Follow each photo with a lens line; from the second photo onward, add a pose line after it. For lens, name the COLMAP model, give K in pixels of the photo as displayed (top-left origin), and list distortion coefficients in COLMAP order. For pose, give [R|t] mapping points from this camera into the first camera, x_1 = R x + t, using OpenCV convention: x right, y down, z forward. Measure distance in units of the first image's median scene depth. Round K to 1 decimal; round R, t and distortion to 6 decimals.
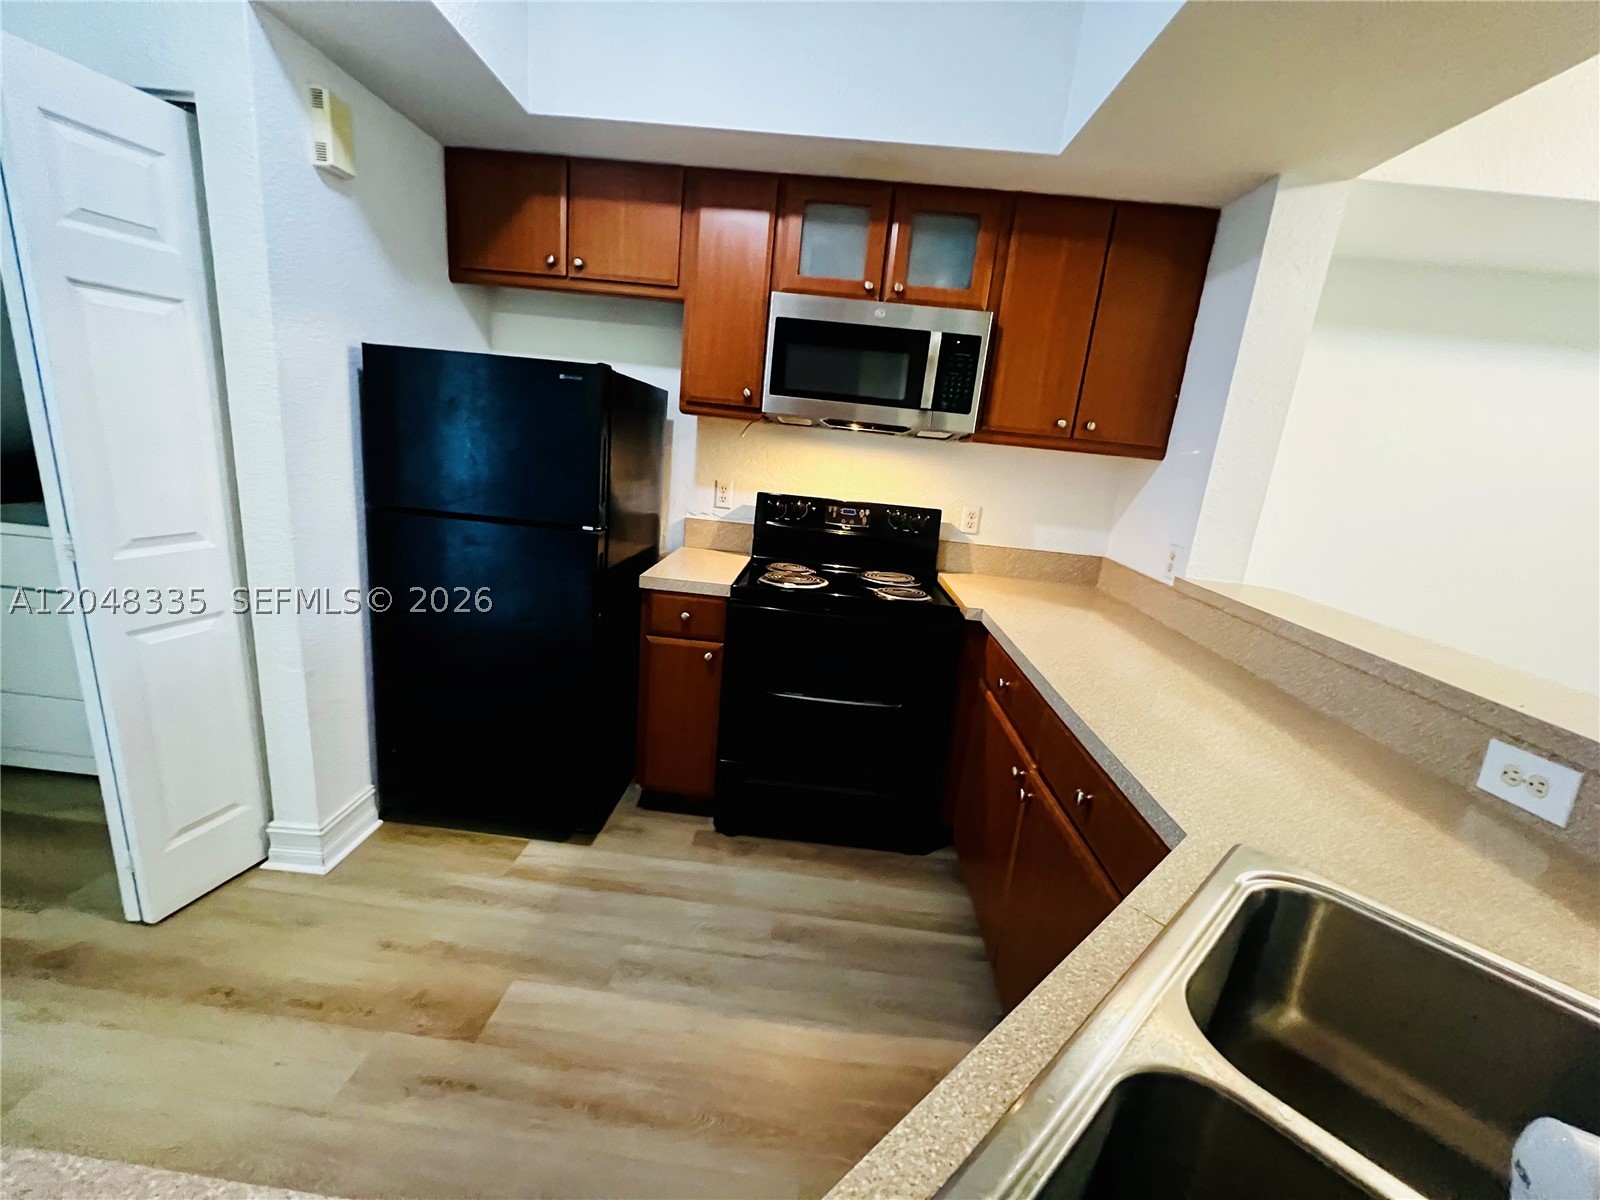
lens RADIAL K [[642.1, 0, 801.0], [0, 642.1, 598.6], [0, 0, 1]] dist [-0.003848, -0.000103]
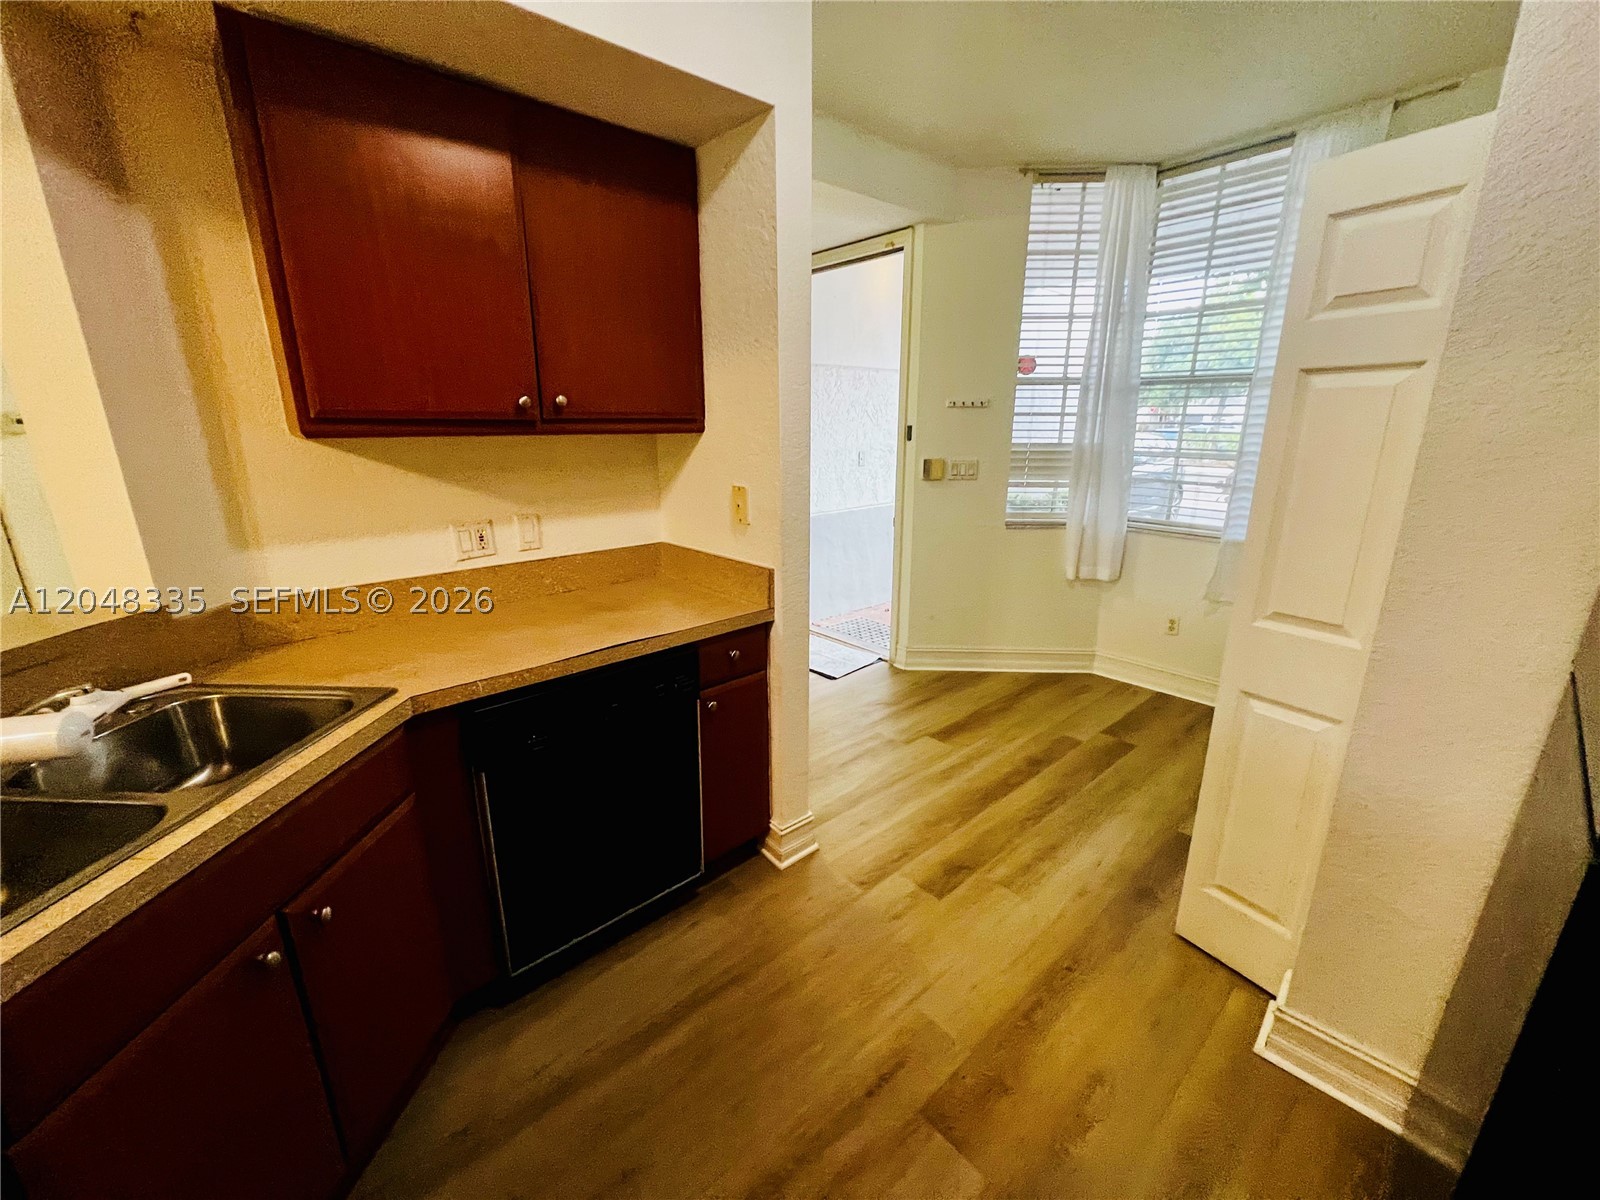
lens RADIAL K [[642.1, 0, 798.6], [0, 642.1, 598.9], [0, 0, 1]] dist [-0.003848, -0.000103]
pose [[-0.705562, 0.096374, -0.702064, 0.215001], [-0.231111, 0.905248, 0.356529, -0.302818], [0.669903, 0.413808, -0.616436, 1.114997]]
